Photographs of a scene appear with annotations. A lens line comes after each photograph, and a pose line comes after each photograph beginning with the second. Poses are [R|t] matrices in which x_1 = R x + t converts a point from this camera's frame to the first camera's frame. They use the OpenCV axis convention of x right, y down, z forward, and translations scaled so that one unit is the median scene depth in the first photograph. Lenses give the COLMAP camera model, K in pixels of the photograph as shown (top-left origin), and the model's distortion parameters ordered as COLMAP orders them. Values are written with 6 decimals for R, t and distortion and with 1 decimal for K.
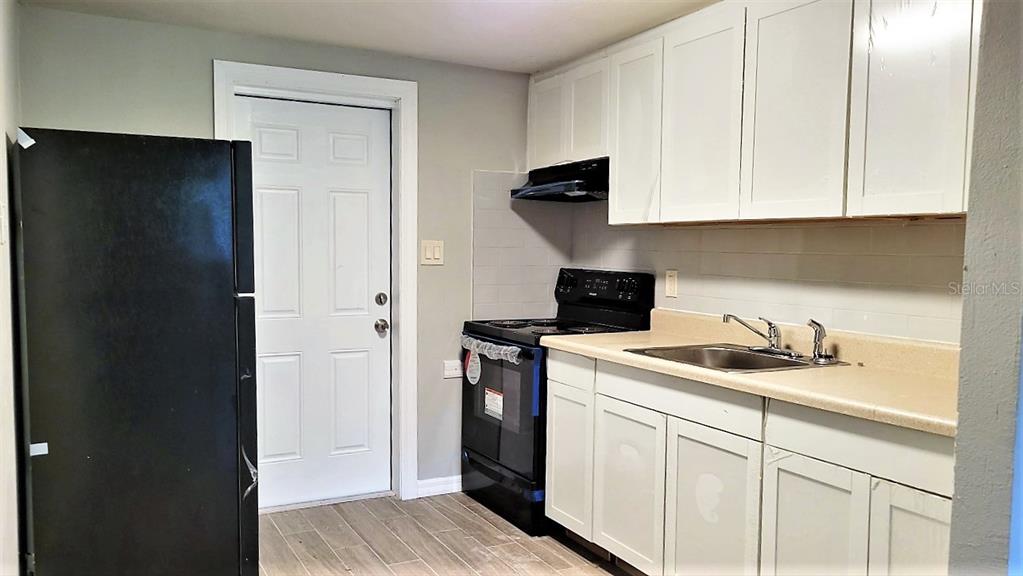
lens RADIAL K [[777.2, 0, 511.5], [0, 777.2, 288.0], [0, 0, 1]] dist [0.008967, 0.001285]
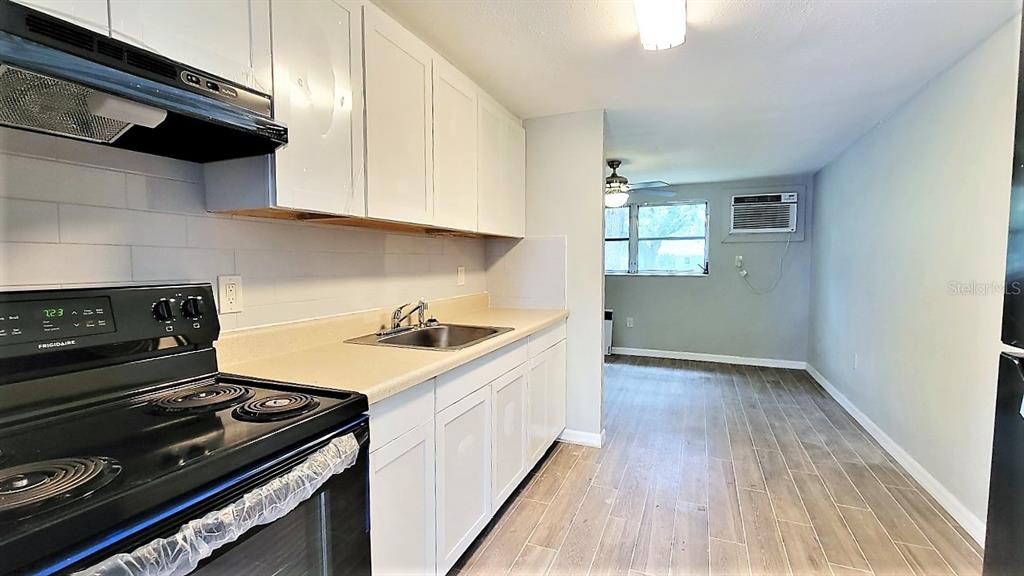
lens RADIAL K [[432.2, 0, 512.0], [0, 432.2, 288.0], [0, 0, 1]] dist [-0.000235, -0.000040]
pose [[-0.603821, -0.059014, 0.794933, -0.255858], [0.043396, 0.993343, 0.106706, -0.040943], [-0.795938, 0.098928, -0.597240, 0.994713]]
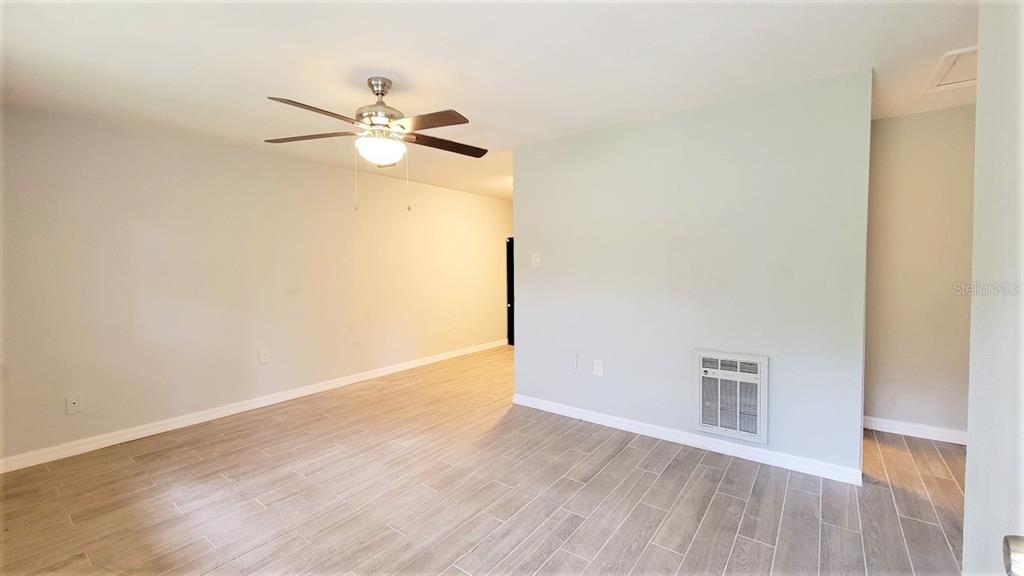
lens RADIAL K [[432.2, 0, 512.0], [0, 432.2, 288.0], [0, 0, 1]] dist [-0.000235, -0.000040]
pose [[0.400173, 0.028180, -0.916006, 1.195902], [-0.044443, 0.998948, 0.011315, 0.052101], [0.915362, 0.036182, 0.401004, -0.024088]]
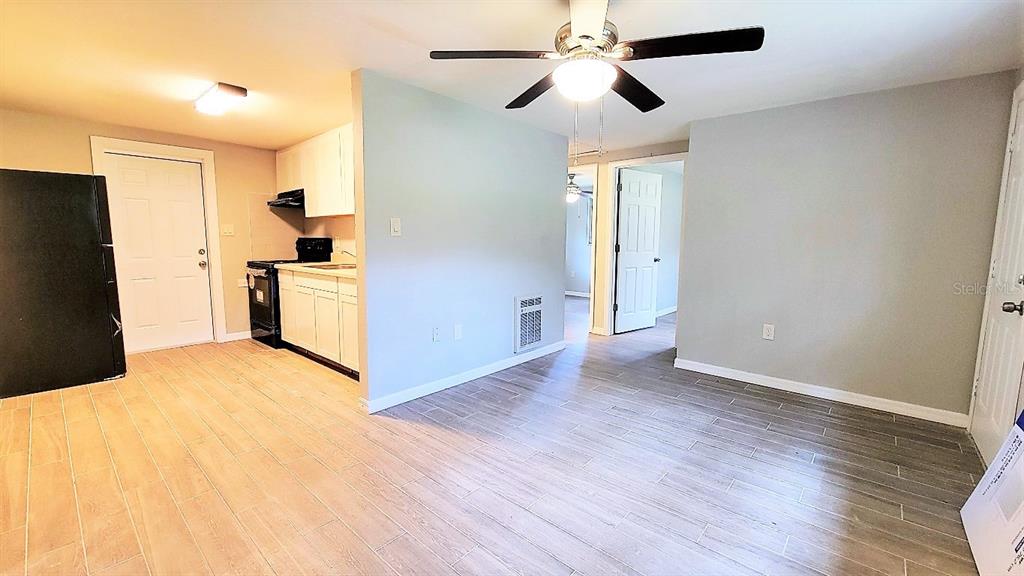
lens RADIAL K [[416.3, 0, 510.5], [0, 416.3, 278.4], [0, 0, 1]] dist [-0.001918, -0.000093]
pose [[0.941853, -0.039993, 0.333637, 0.264644], [0.026416, 0.998632, 0.045134, 0.061700], [-0.334985, -0.033697, 0.941621, -0.394793]]
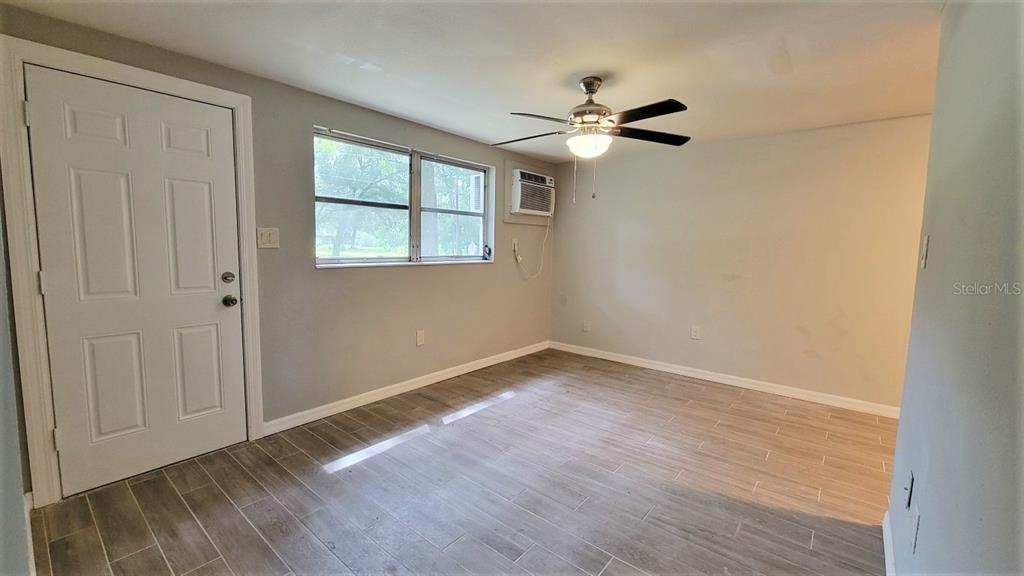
lens RADIAL K [[412.2, 0, 494.6], [0, 412.2, 292.2], [0, 0, 1]] dist [-0.001339, -0.000119]
pose [[-0.941467, 0.004951, -0.337069, 0.895790], [-0.056635, 0.983357, 0.172630, -0.013192], [0.332313, 0.181615, -0.925518, 0.661744]]
